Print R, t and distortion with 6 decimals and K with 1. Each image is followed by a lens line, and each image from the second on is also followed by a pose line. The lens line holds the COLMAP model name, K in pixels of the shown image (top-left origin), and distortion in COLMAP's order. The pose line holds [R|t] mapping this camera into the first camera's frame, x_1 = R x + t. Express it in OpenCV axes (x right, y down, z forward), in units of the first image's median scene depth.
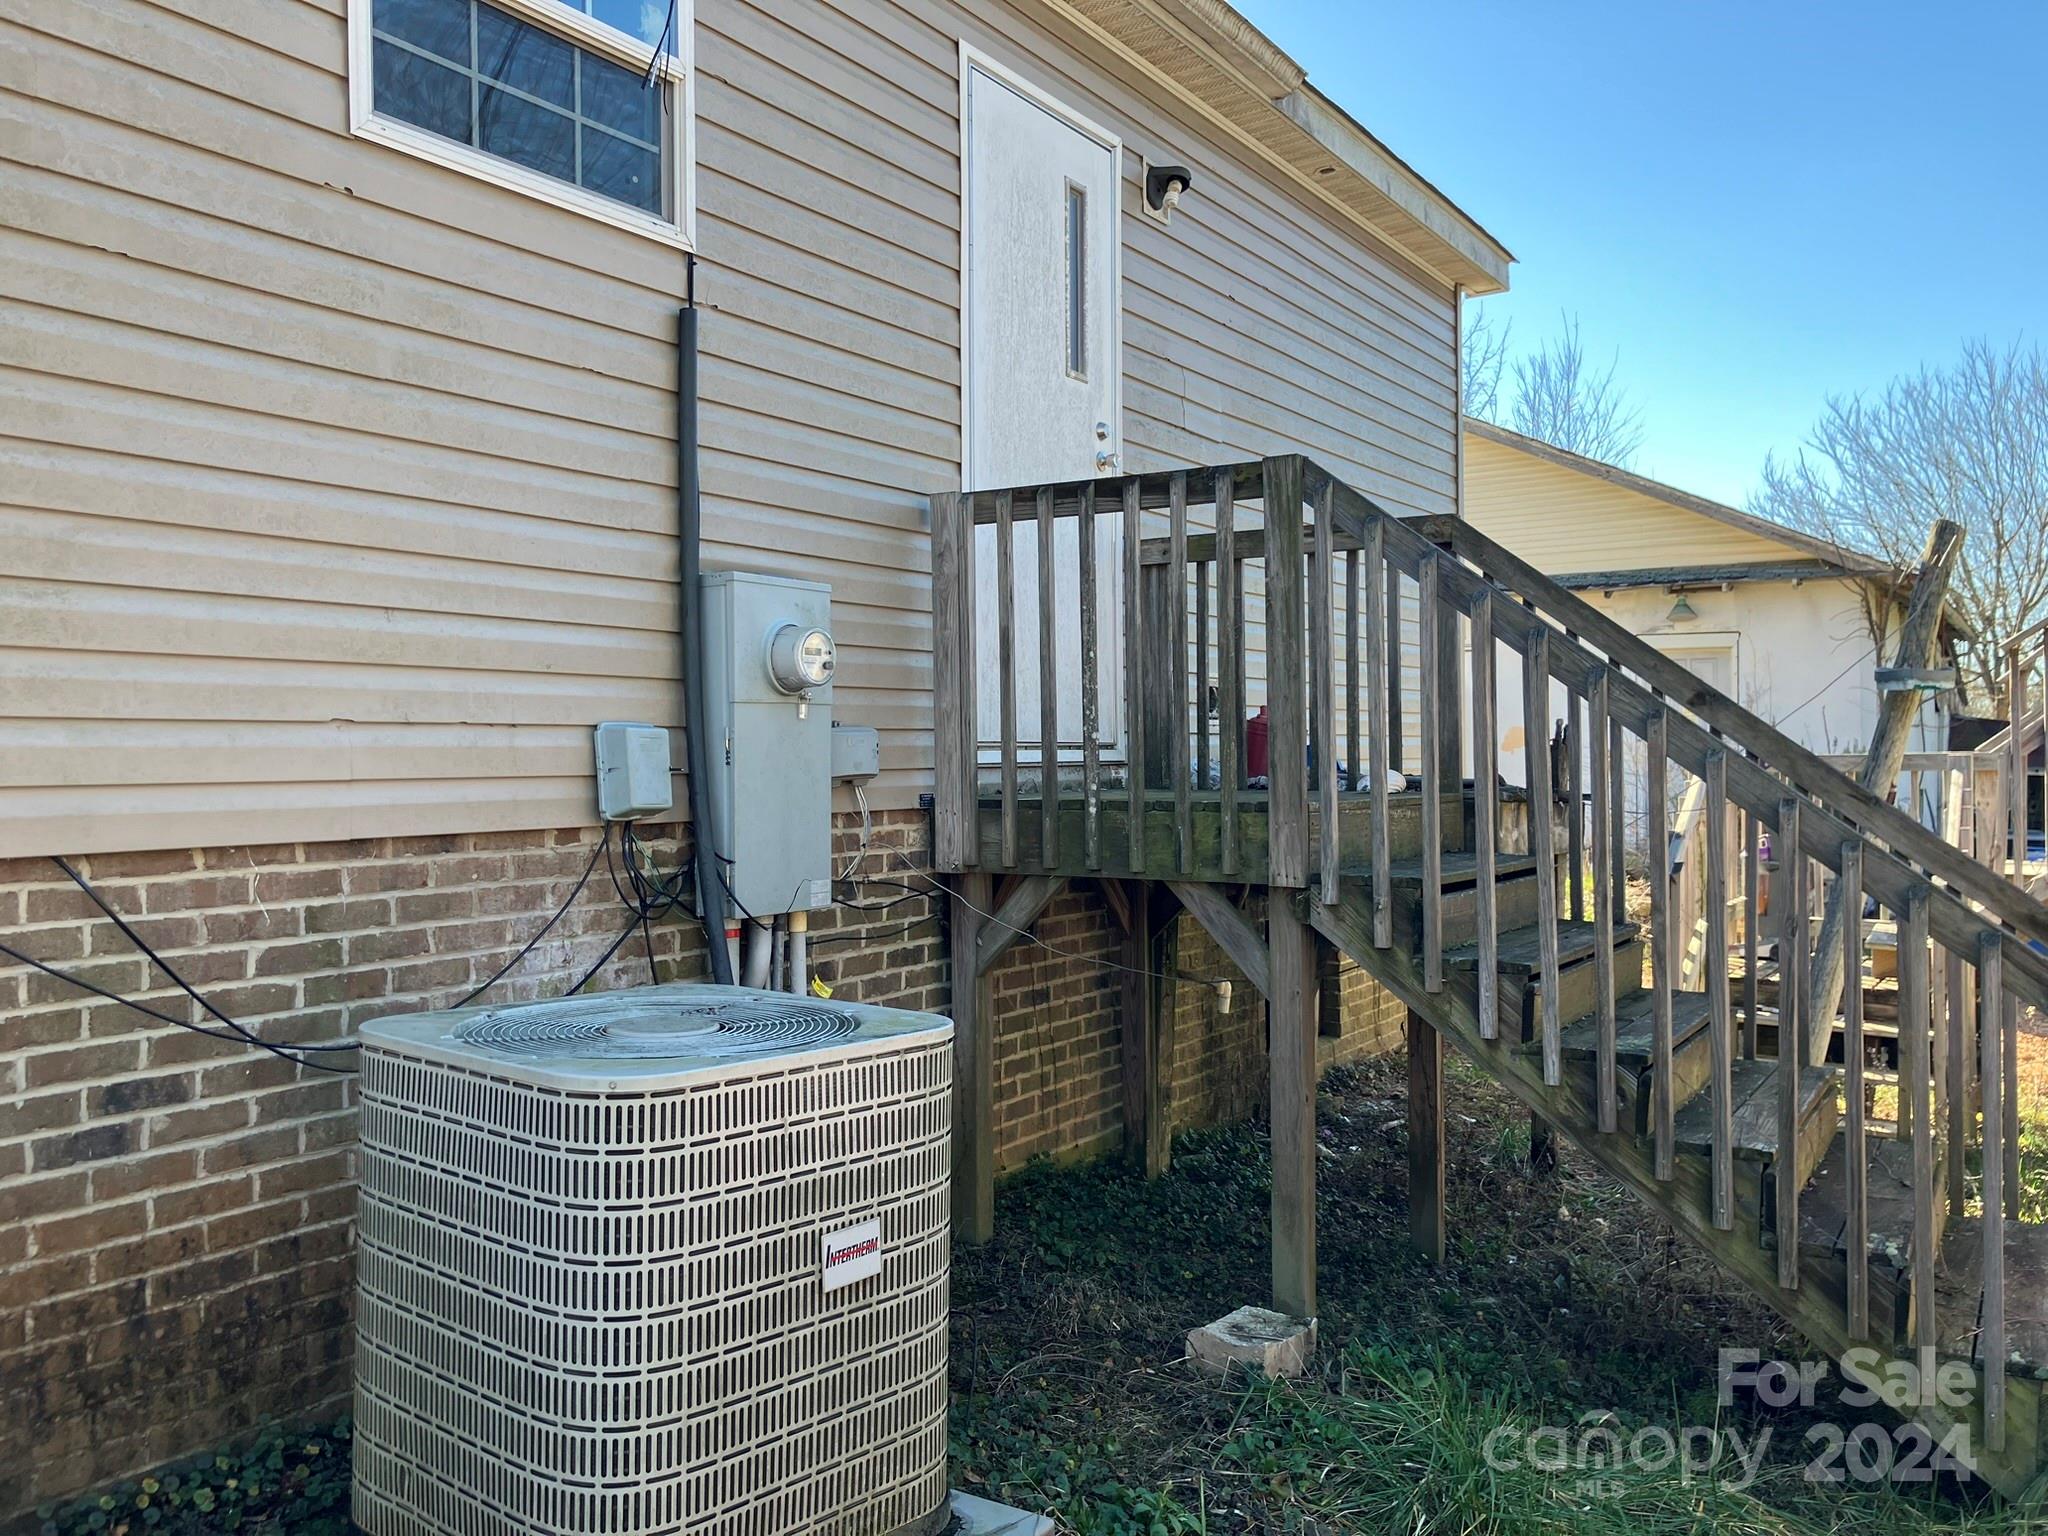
lens RADIAL K [[1694.5, 0, 1014.6], [0, 1694.5, 758.2], [0, 0, 1]] dist [0.031811, -0.023139]
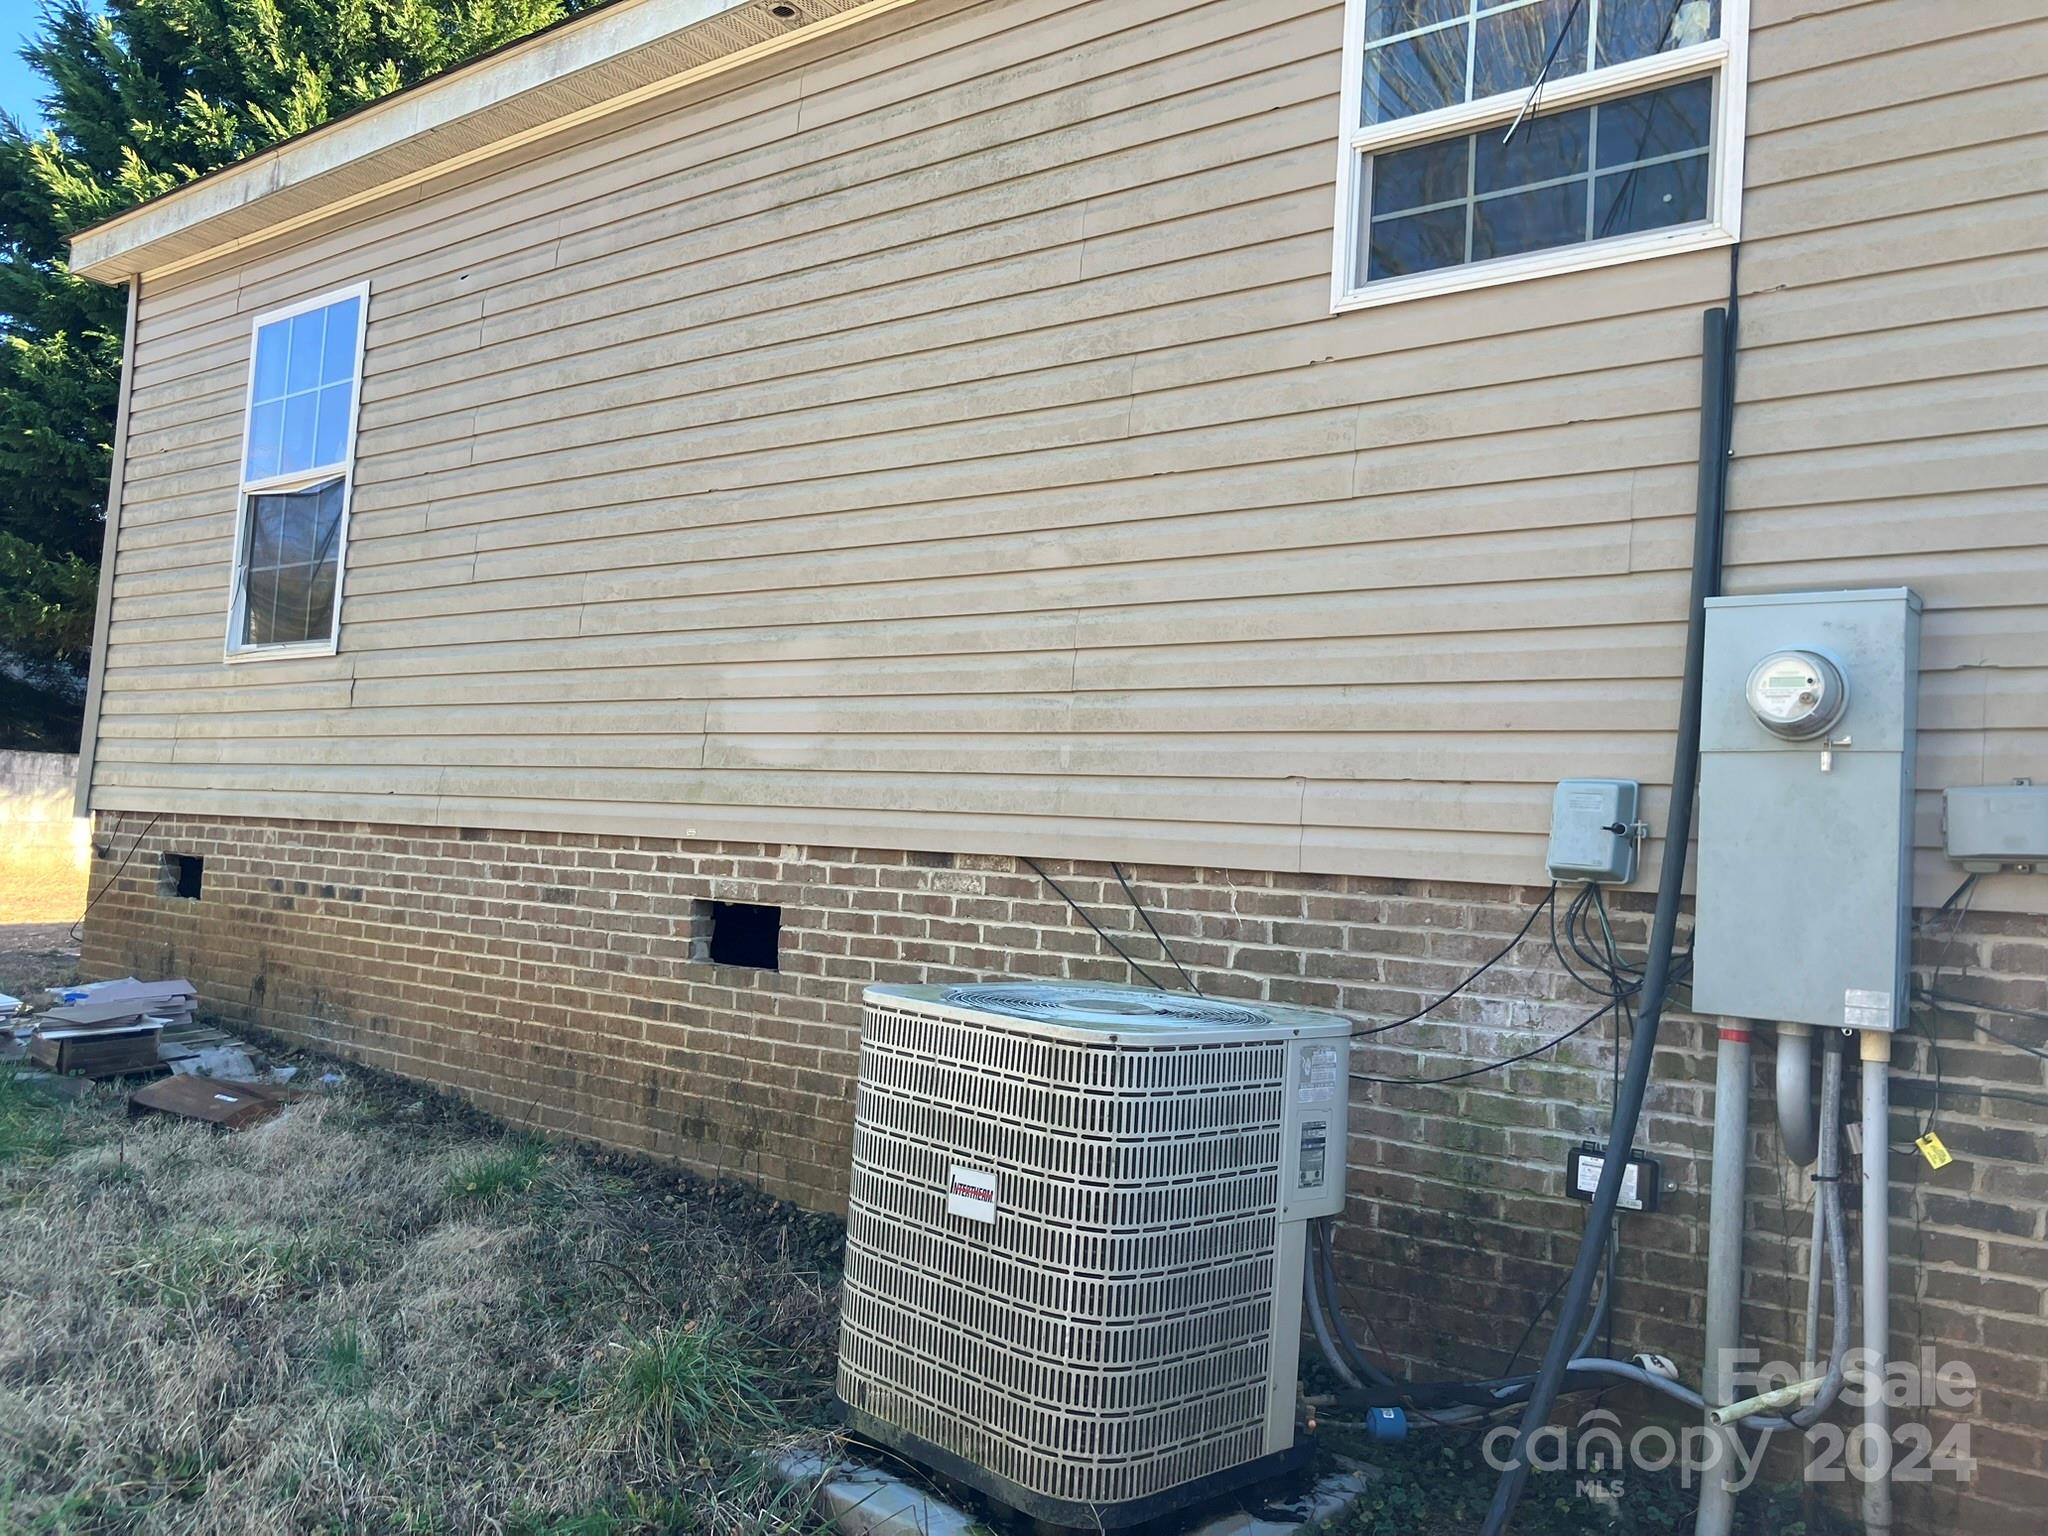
lens RADIAL K [[1694.5, 0, 1013.7], [0, 1694.5, 770.9], [0, 0, 1]] dist [0.031811, -0.023139]
pose [[-0.100803, -0.054904, -0.993390, 0.858194], [-0.063135, 0.996817, -0.048687, 0.046842], [0.992901, 0.057810, -0.103949, 0.907677]]
